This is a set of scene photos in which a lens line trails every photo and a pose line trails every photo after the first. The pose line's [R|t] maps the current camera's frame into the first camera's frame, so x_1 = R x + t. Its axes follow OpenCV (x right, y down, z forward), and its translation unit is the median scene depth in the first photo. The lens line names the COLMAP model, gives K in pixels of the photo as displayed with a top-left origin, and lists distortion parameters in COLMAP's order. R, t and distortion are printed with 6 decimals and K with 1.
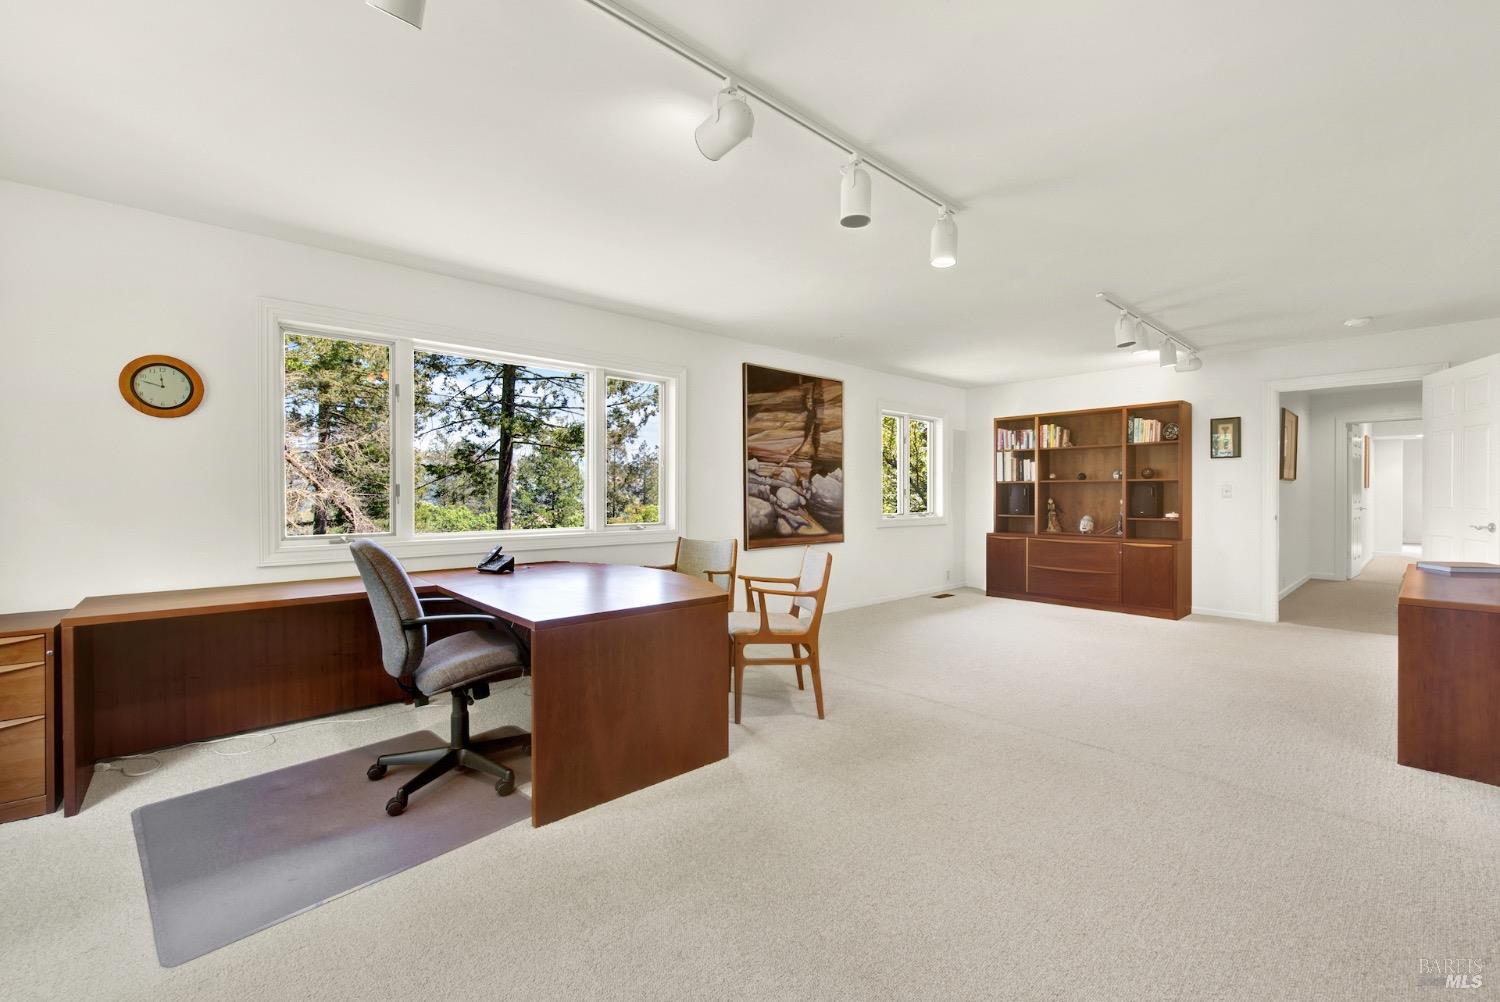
lens RADIAL K [[613.2, 0, 750.6], [0, 613.2, 497.5], [0, 0, 1]] dist [-0.000882, -0.000501]
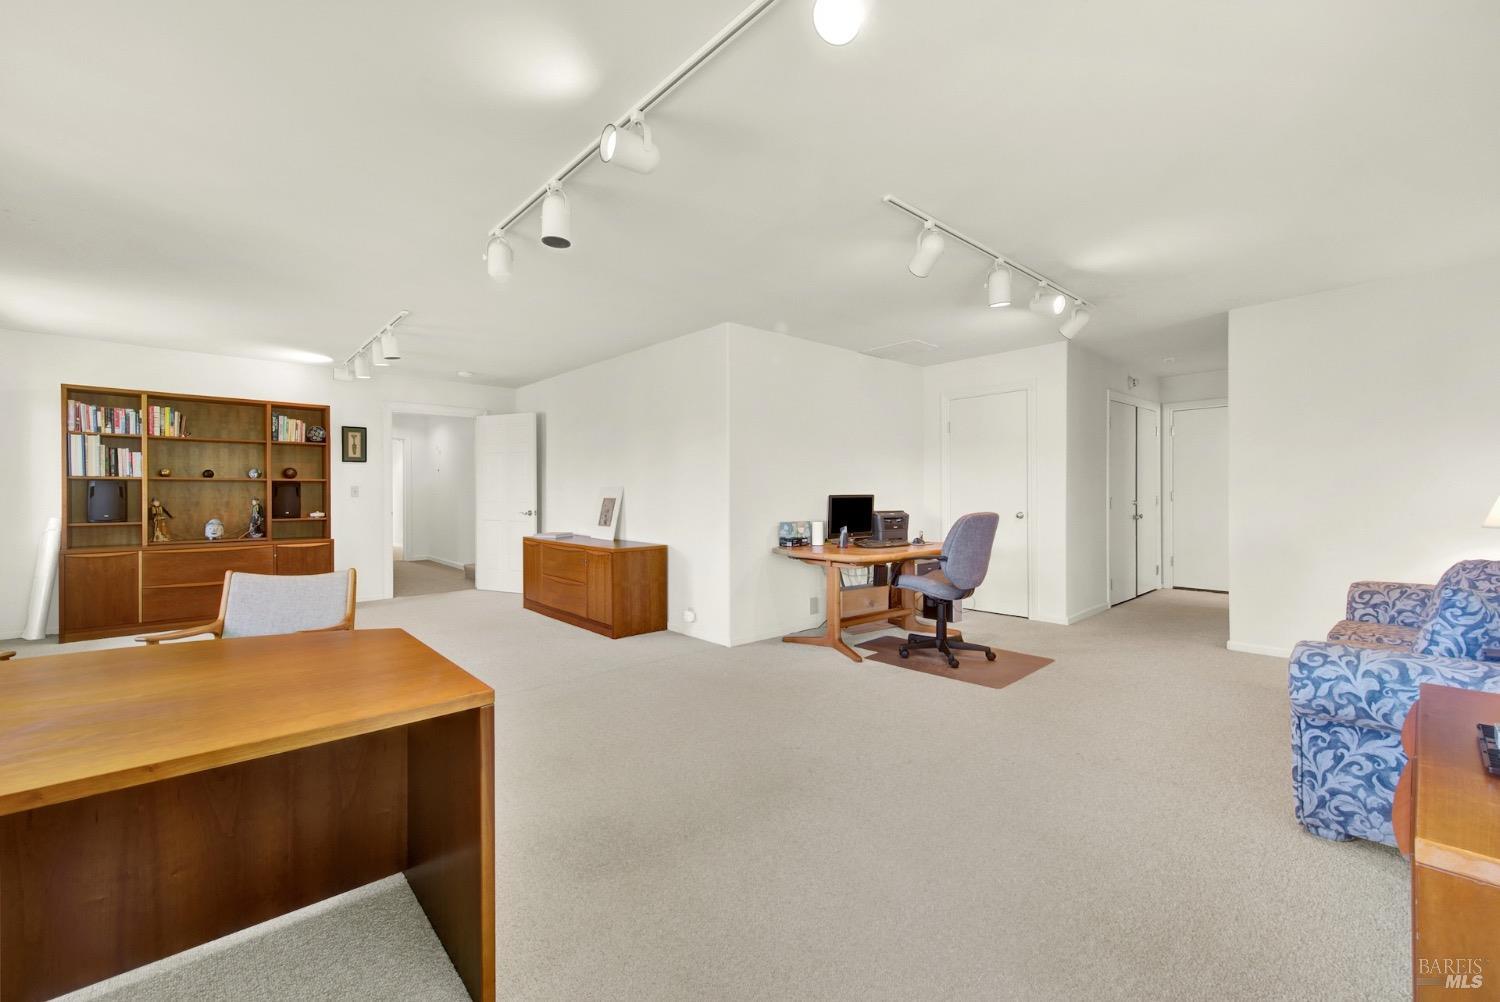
lens RADIAL K [[613.2, 0, 750.4], [0, 613.2, 497.3], [0, 0, 1]] dist [-0.000882, -0.000501]
pose [[-0.015427, -0.007069, 0.999856, -0.320167], [0.004996, 0.999962, 0.007147, -0.003496], [-0.999869, 0.005105, -0.015391, 0.251796]]
